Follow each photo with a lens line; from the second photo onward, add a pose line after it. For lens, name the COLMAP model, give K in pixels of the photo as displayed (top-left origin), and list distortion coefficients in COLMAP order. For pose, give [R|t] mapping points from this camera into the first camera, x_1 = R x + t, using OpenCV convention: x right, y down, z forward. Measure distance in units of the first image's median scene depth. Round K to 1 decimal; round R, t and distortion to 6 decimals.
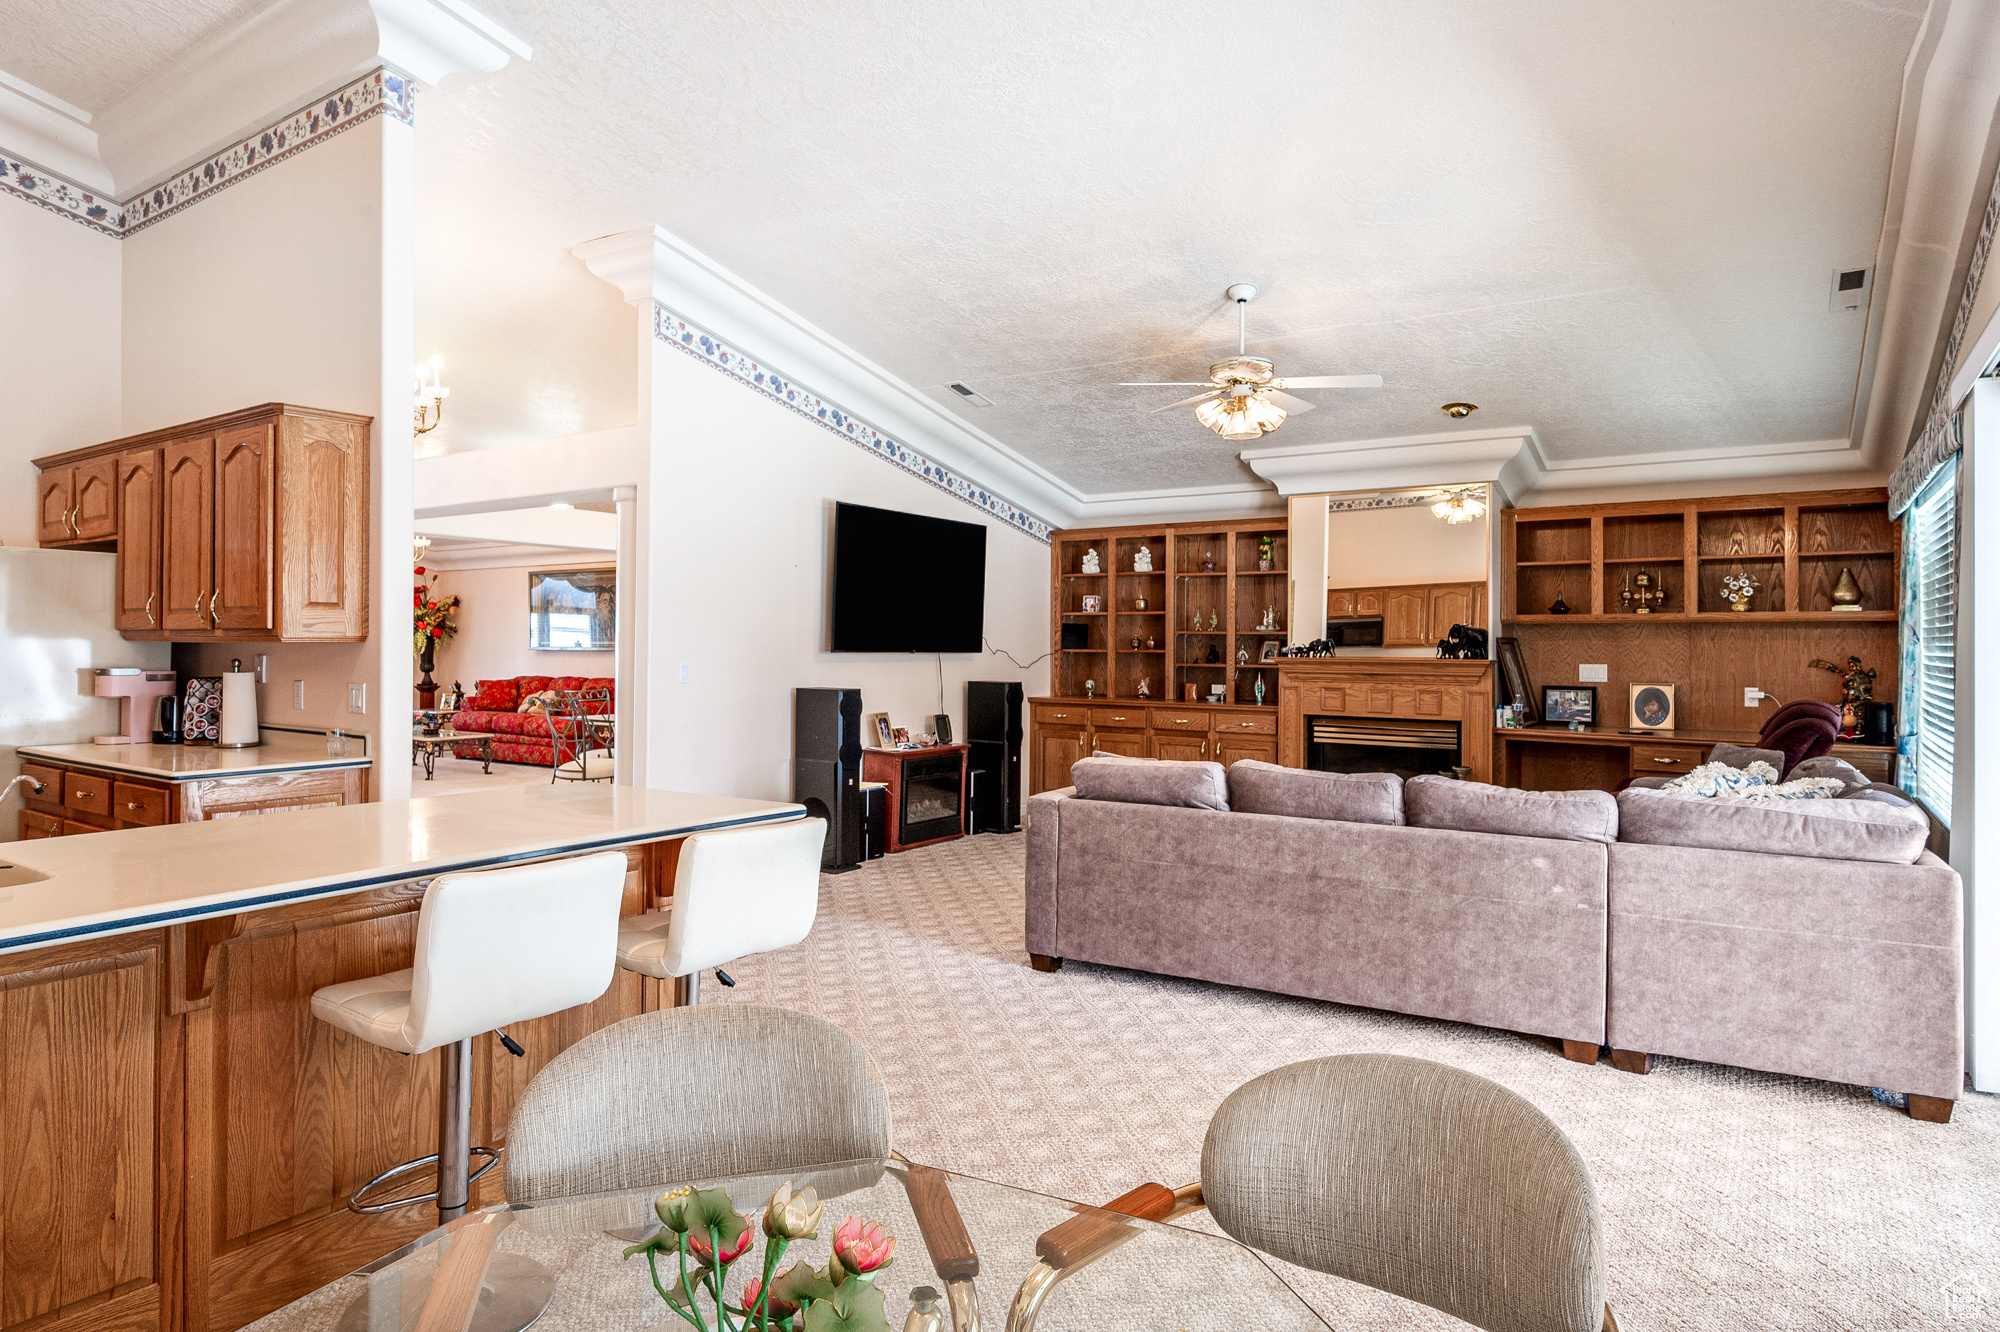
lens RADIAL K [[1148.7, 0, 1000.9], [0, 1148.7, 633.7], [0, 0, 1]] dist [0.000413, 0.000009]
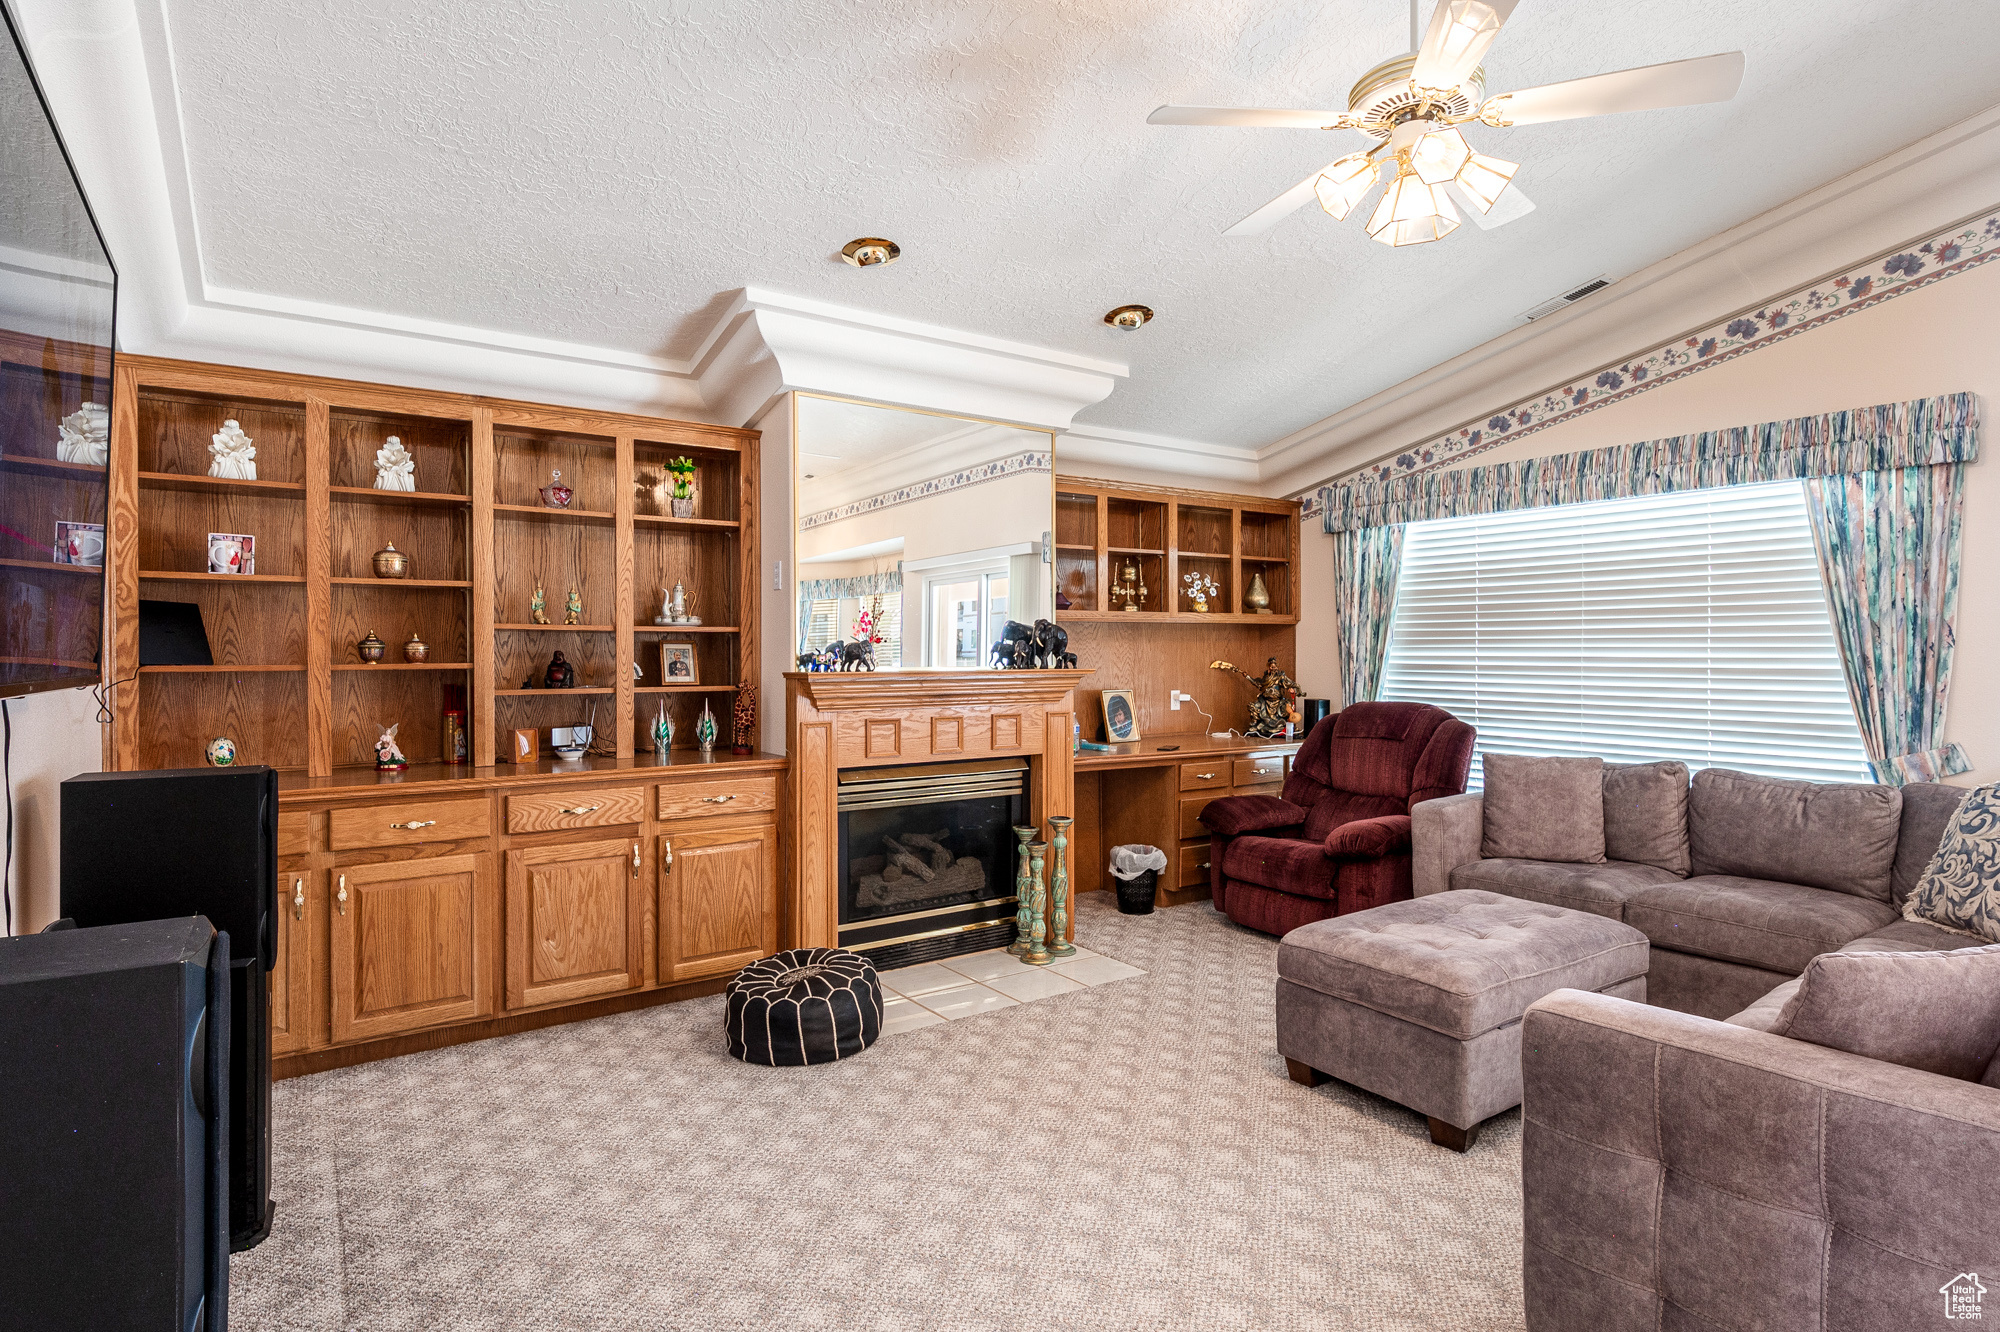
lens RADIAL K [[1040.7, 0, 999.7], [0, 1040.7, 648.2], [0, 0, 1]] dist [-0.000097, 0.000054]
pose [[0.359845, -0.004998, 0.932999, -0.202062], [-0.004157, 0.999967, 0.006960, 0.004695], [-0.933003, -0.006383, 0.359812, 0.727555]]
